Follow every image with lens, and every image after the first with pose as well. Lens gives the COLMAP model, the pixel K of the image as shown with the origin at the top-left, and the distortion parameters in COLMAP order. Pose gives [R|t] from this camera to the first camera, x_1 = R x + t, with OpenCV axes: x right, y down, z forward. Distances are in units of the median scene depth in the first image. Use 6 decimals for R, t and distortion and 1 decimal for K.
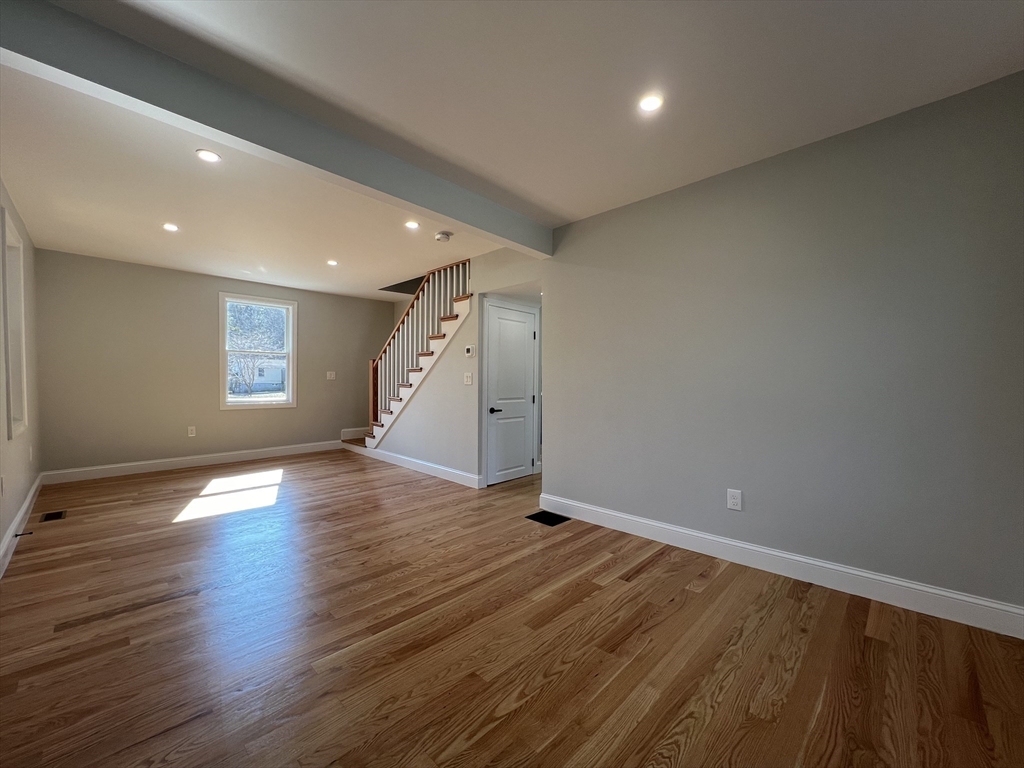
lens RADIAL K [[410.7, 0, 514.9], [0, 410.7, 388.2], [0, 0, 1]] dist [-0.002806, 0.001127]
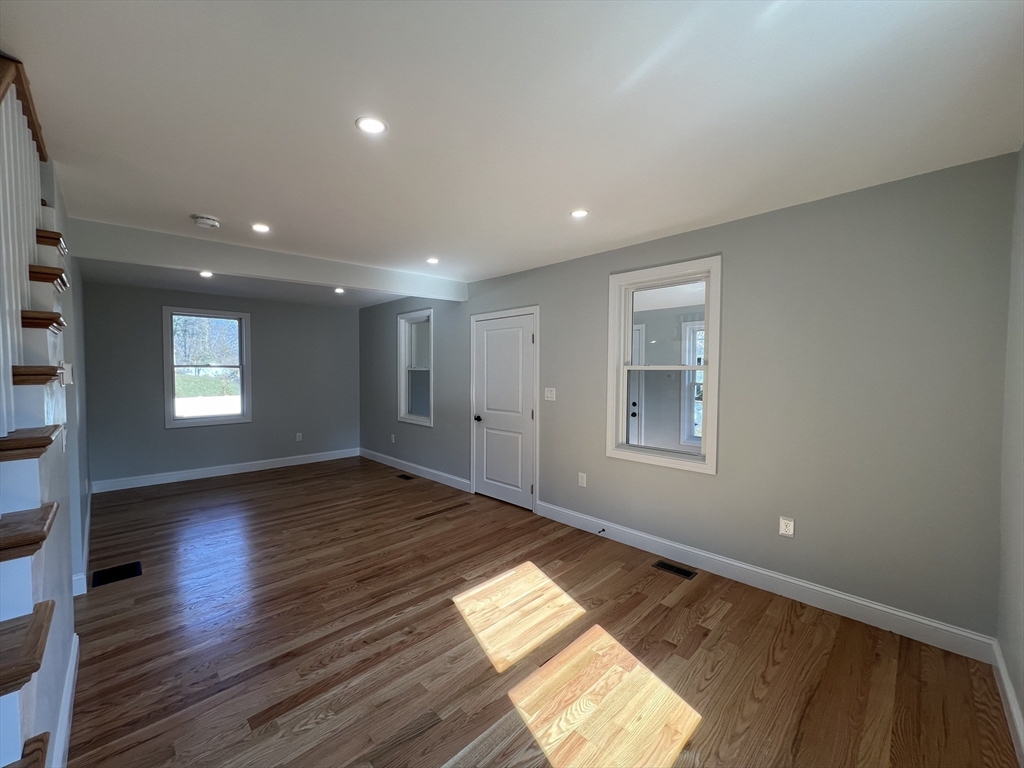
lens RADIAL K [[410.7, 0, 514.6], [0, 410.7, 380.4], [0, 0, 1]] dist [-0.002806, 0.001127]
pose [[-0.999912, -0.004618, 0.012409, -0.734882], [-0.004047, 0.998950, 0.045638, -0.128993], [-0.012607, 0.045584, -0.998881, 1.751525]]
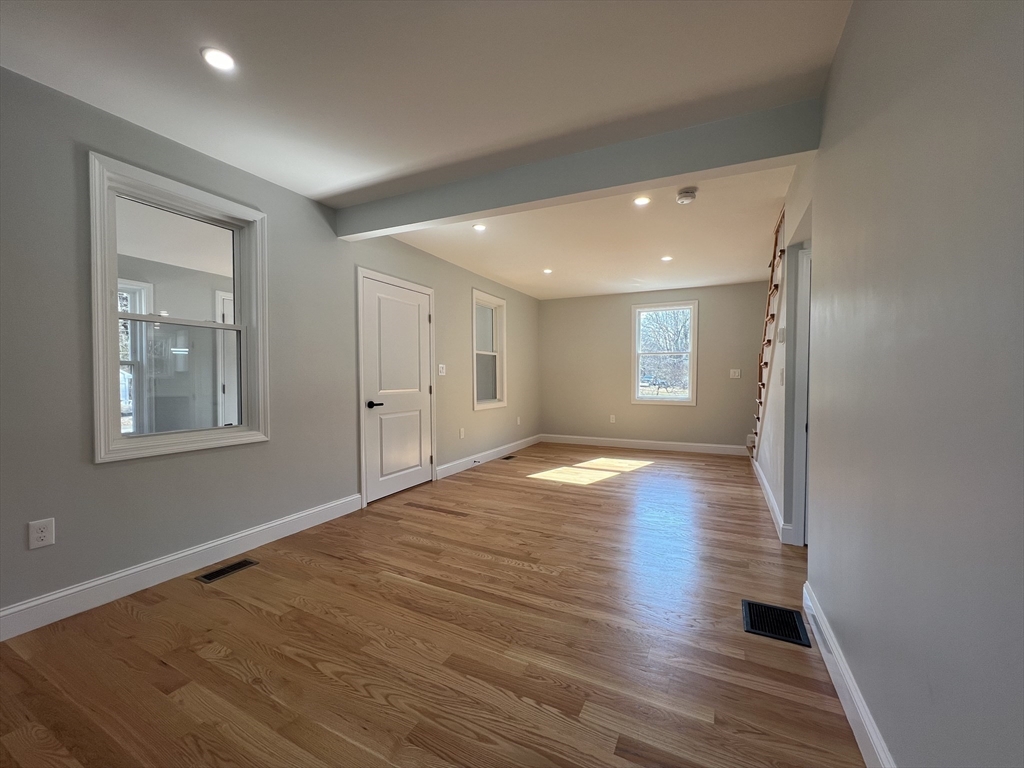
lens RADIAL K [[410.7, 0, 513.2], [0, 410.7, 387.7], [0, 0, 1]] dist [-0.002806, 0.001127]
pose [[0.305027, 0.020919, -0.952114, 0.480570], [-0.018369, 0.999702, 0.016080, -0.009734], [0.952167, 0.012585, 0.305320, 0.454462]]
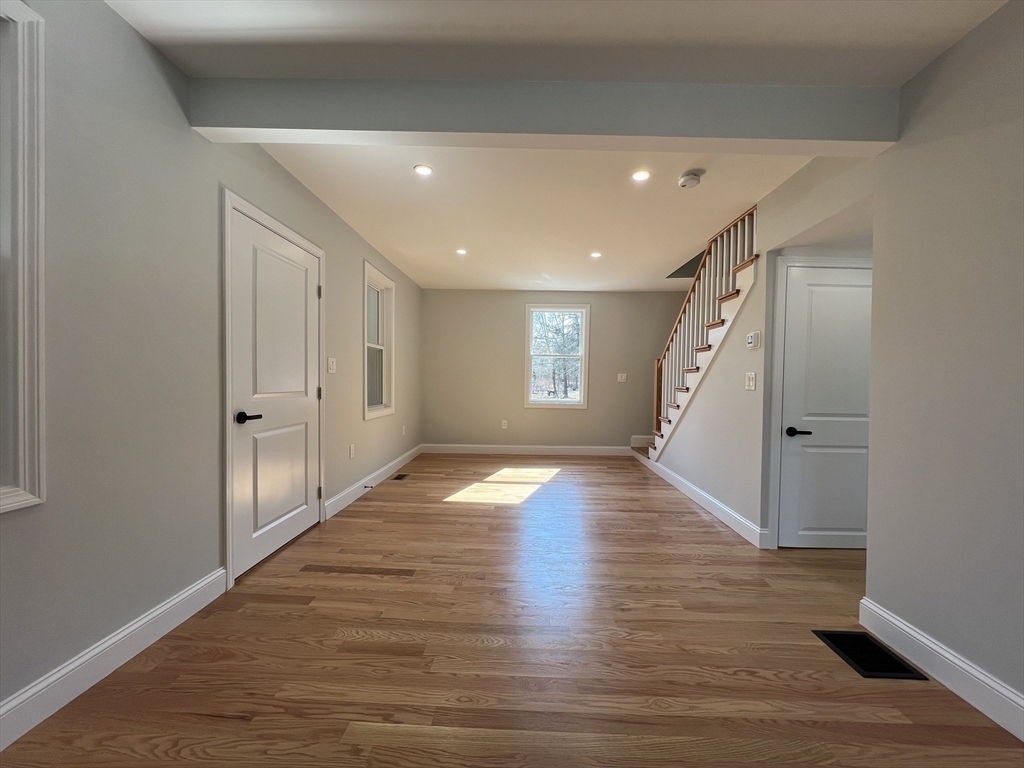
lens RADIAL K [[410.7, 0, 514.2], [0, 410.7, 386.6], [0, 0, 1]] dist [-0.002806, 0.001127]
pose [[0.678841, 0.017590, -0.734075, 0.145079], [-0.027798, 0.999612, -0.001754, -0.002681], [0.733759, 0.021597, 0.679066, 0.307978]]
